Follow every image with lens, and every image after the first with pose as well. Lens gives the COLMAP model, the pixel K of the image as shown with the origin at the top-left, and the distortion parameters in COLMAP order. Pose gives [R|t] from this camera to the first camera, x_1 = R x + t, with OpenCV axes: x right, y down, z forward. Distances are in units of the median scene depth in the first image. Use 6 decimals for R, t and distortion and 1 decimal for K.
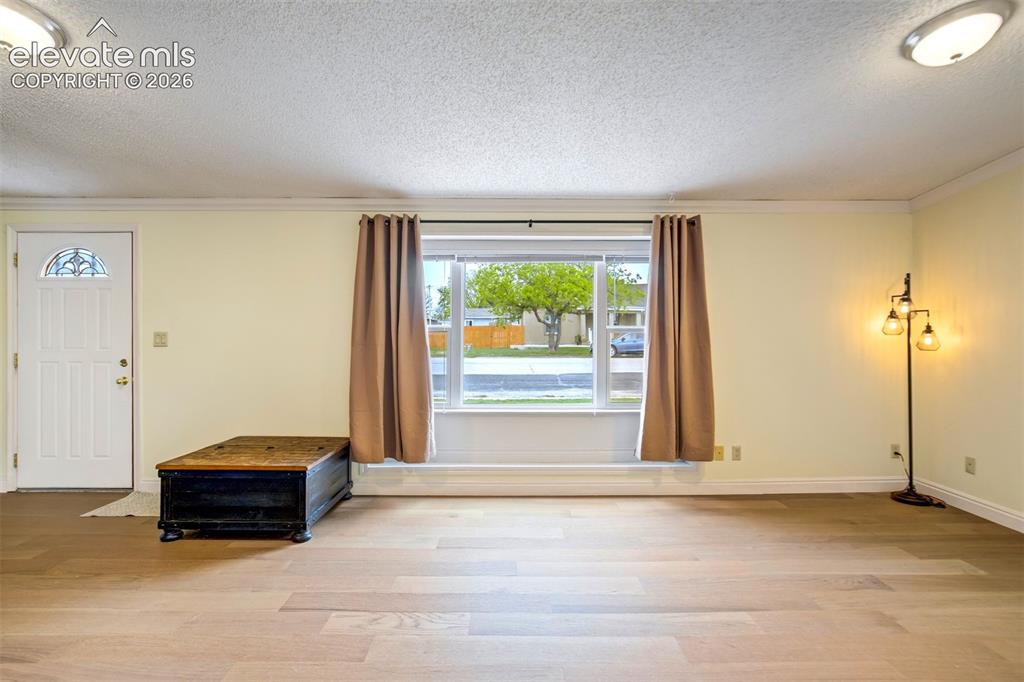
lens RADIAL K [[477.4, 0, 512.3], [0, 477.4, 338.2], [0, 0, 1]] dist [-0.010350, 0.001060]
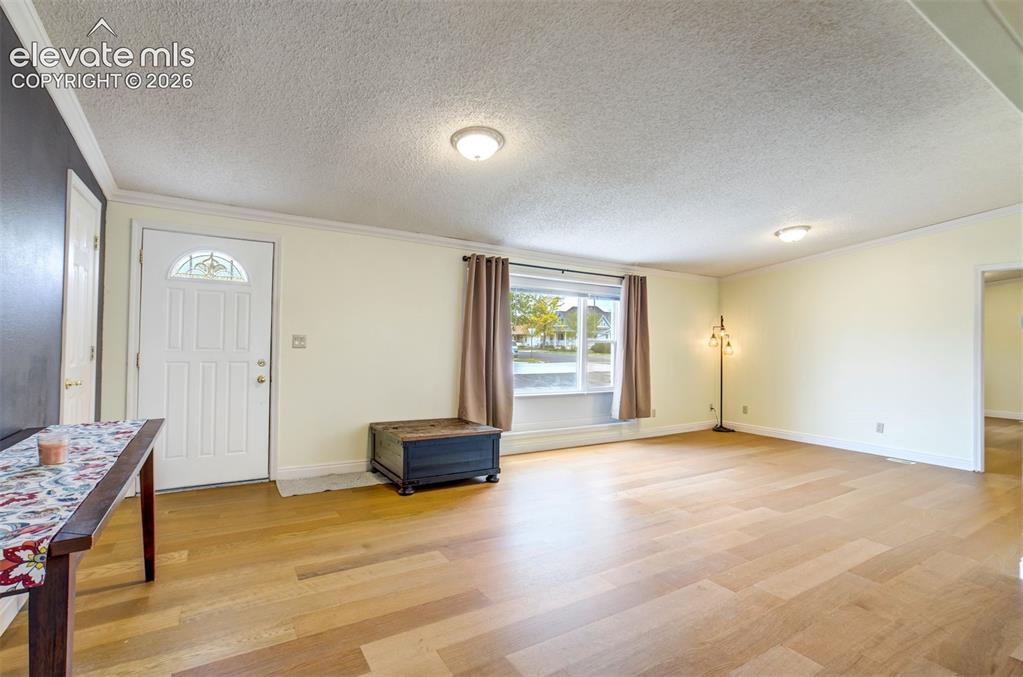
lens RADIAL K [[477.0, 0, 510.4], [0, 477.0, 341.9], [0, 0, 1]] dist [-0.010350, 0.001060]
pose [[0.851268, 0.019093, 0.524384, -0.937968], [-0.015654, 0.999817, -0.010990, 0.007938], [-0.524498, 0.001147, 0.851411, -0.223963]]
